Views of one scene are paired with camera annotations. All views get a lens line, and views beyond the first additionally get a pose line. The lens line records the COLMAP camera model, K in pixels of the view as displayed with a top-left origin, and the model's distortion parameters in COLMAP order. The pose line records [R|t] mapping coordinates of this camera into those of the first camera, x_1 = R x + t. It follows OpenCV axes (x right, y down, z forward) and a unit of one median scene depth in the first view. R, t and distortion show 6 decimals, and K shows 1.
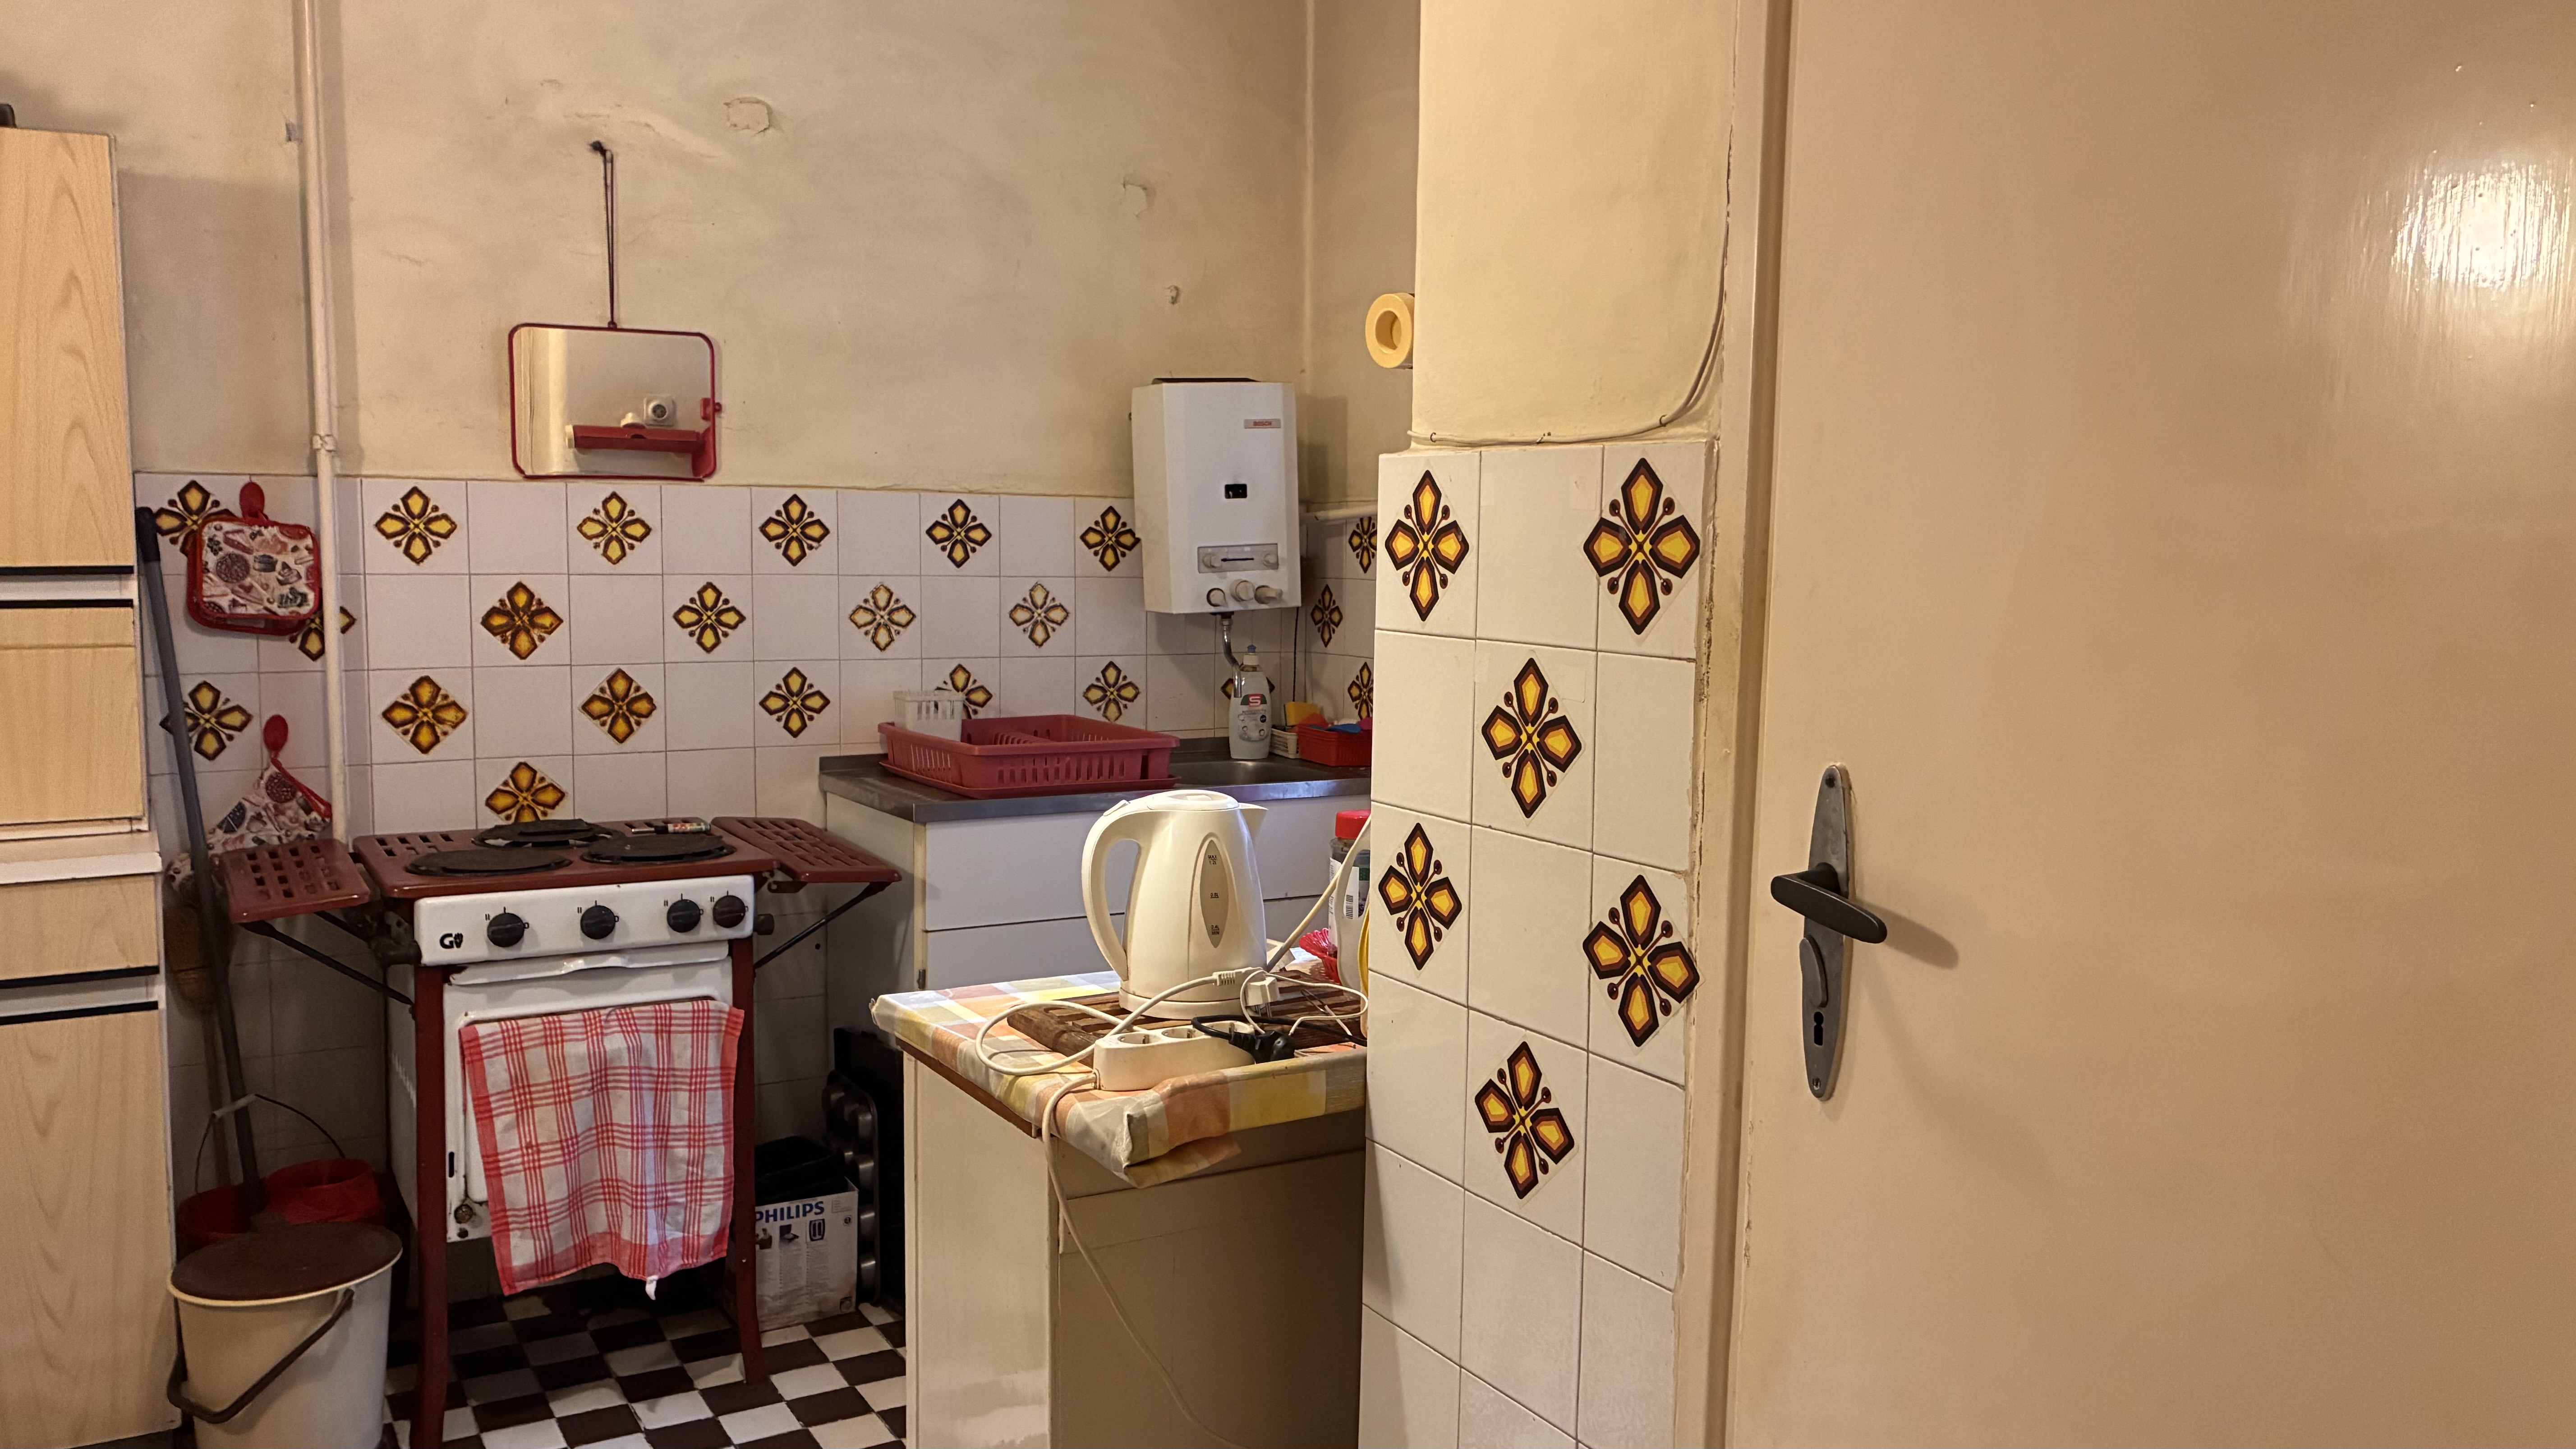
lens RADIAL K [[1905.3, 0, 1323.3], [0, 1905.3, 712.1], [0, 0, 1]] dist [0.018873, -0.047825]
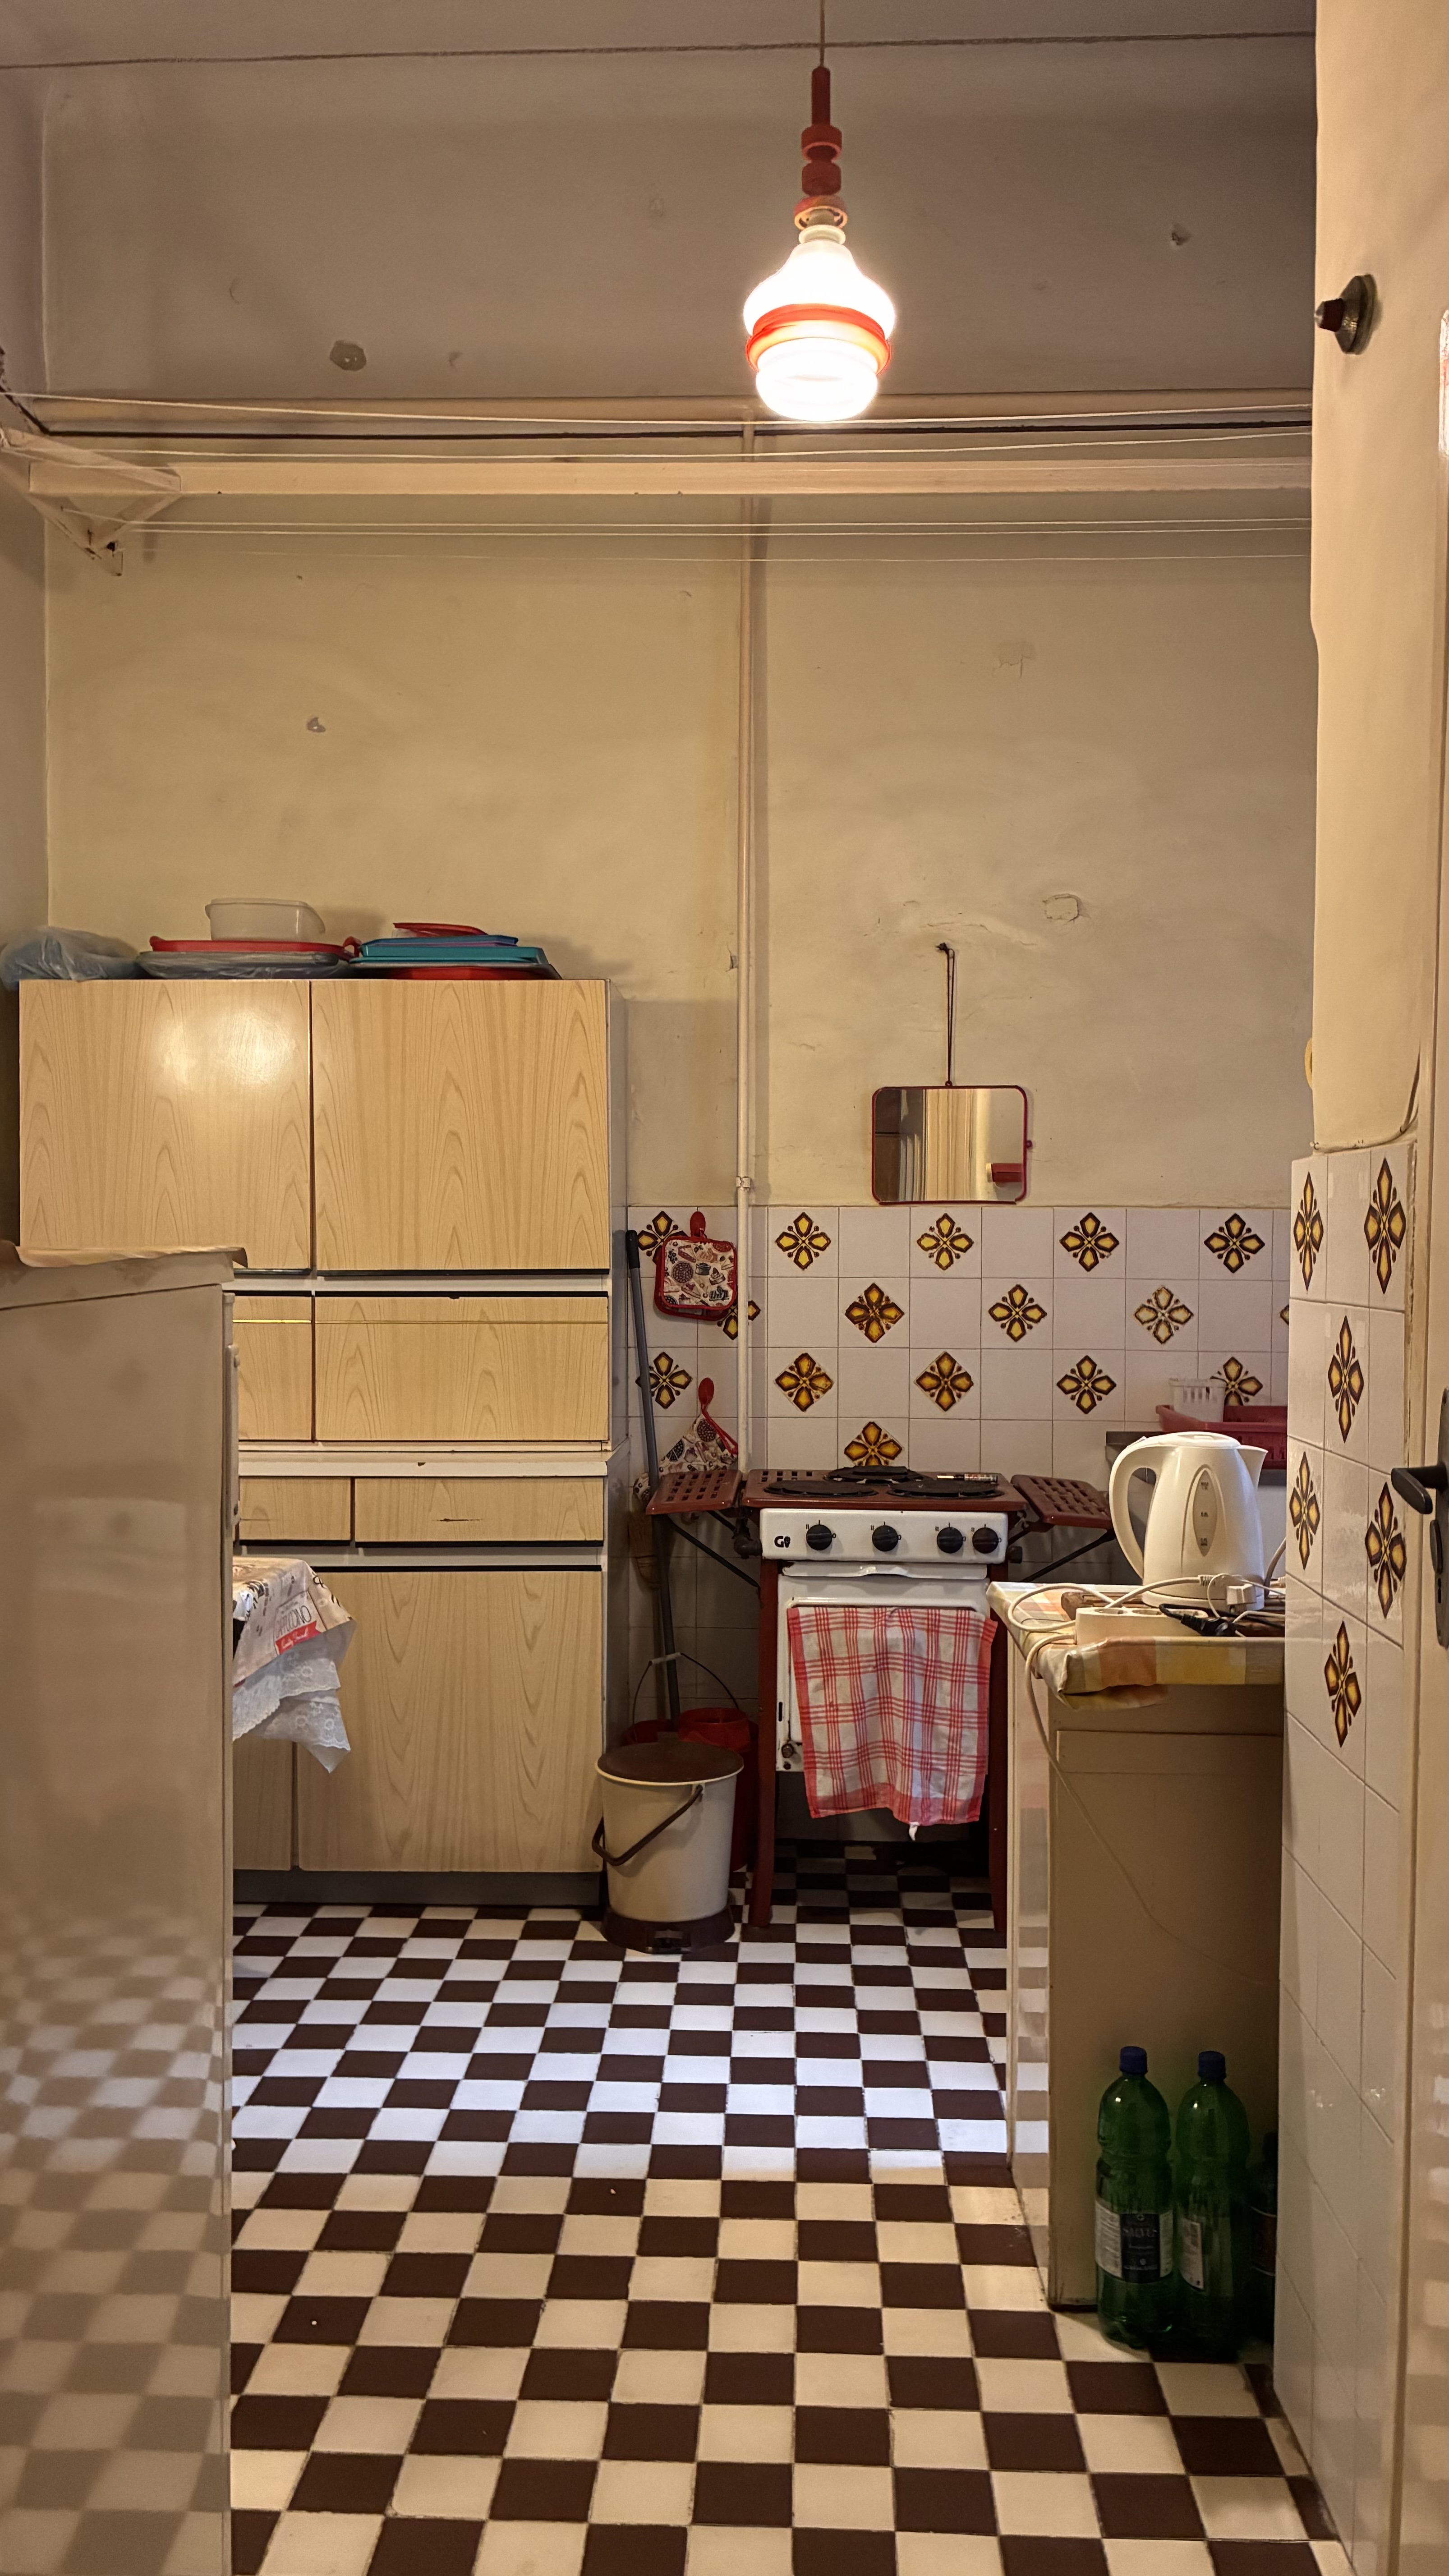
lens RADIAL K [[1905.3, 0, 745.7], [0, 1905.3, 1299.9], [0, 0, 1]] dist [0.018873, -0.047825]
pose [[0.836669, 0.002403, -0.547704, 0.266520], [-0.042580, 0.997249, -0.060670, 0.031204], [0.546051, 0.074082, 0.834470, -0.161910]]
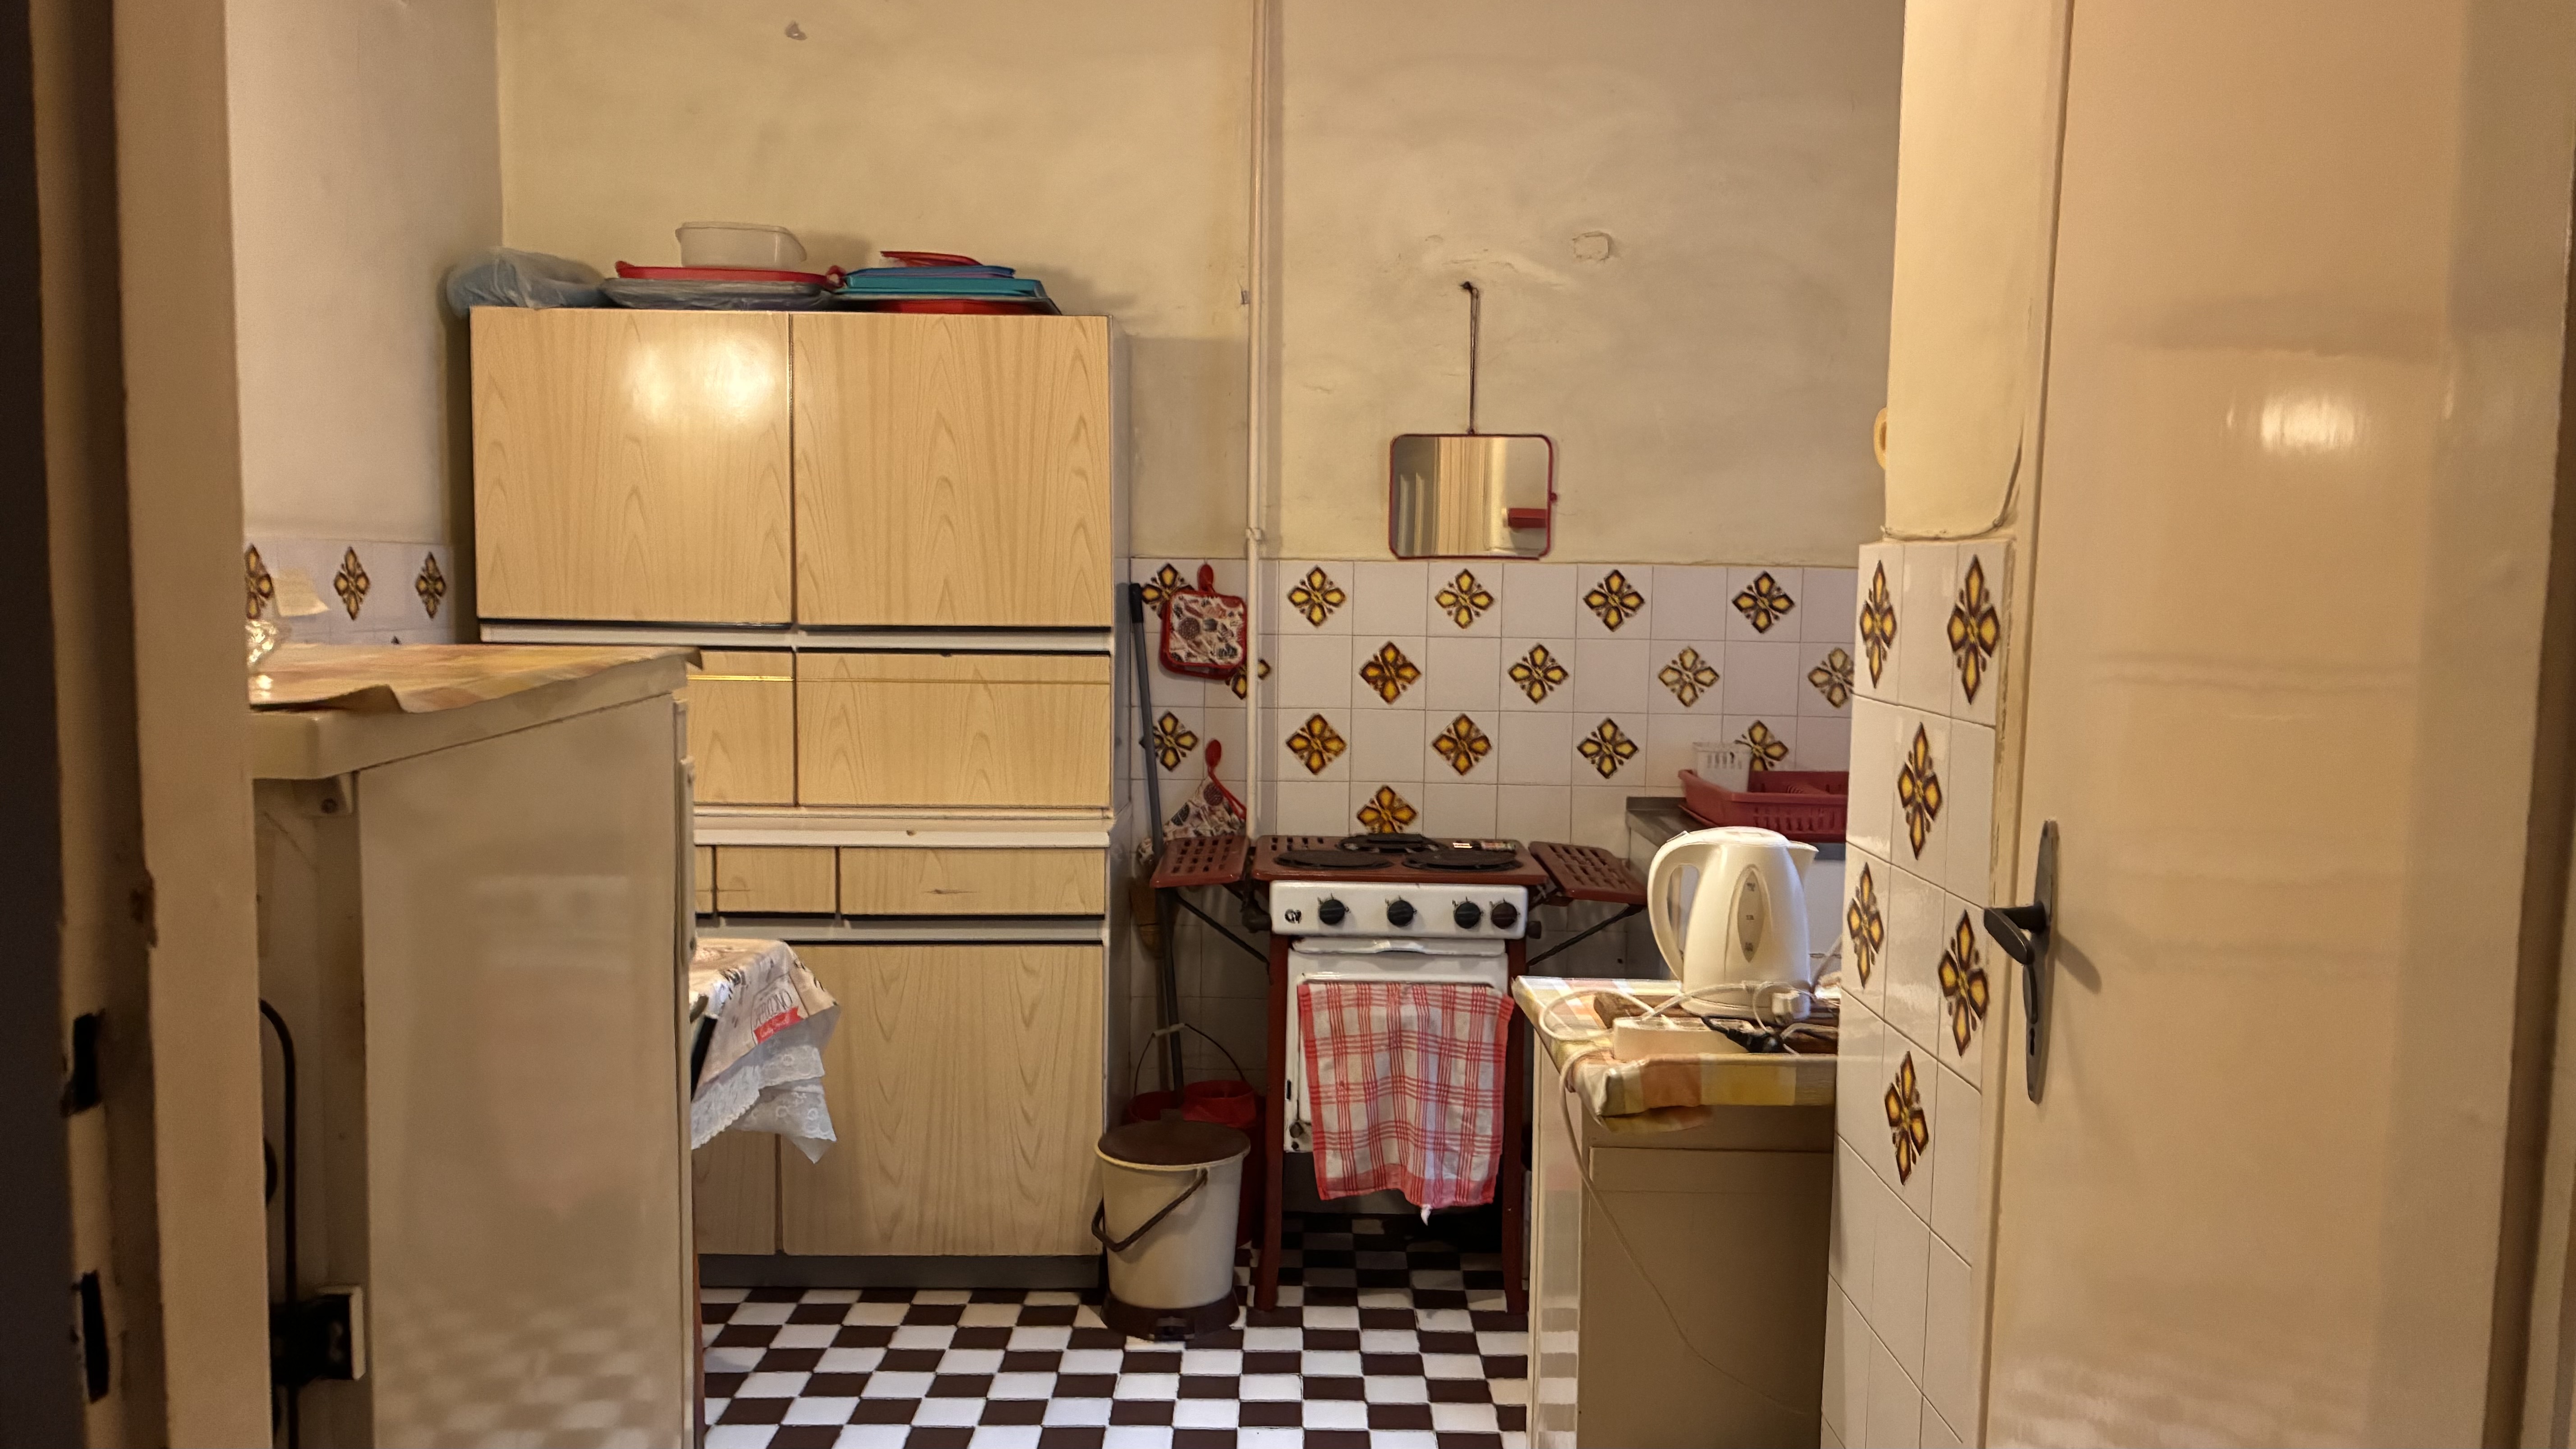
lens RADIAL K [[1905.3, 0, 1330.4], [0, 1905.3, 739.6], [0, 0, 1]] dist [0.018873, -0.047825]
pose [[0.859666, 0.041610, -0.509159, 0.221859], [-0.050338, 0.998727, -0.003373, 0.002512], [0.508370, 0.028530, 0.860666, -0.108653]]
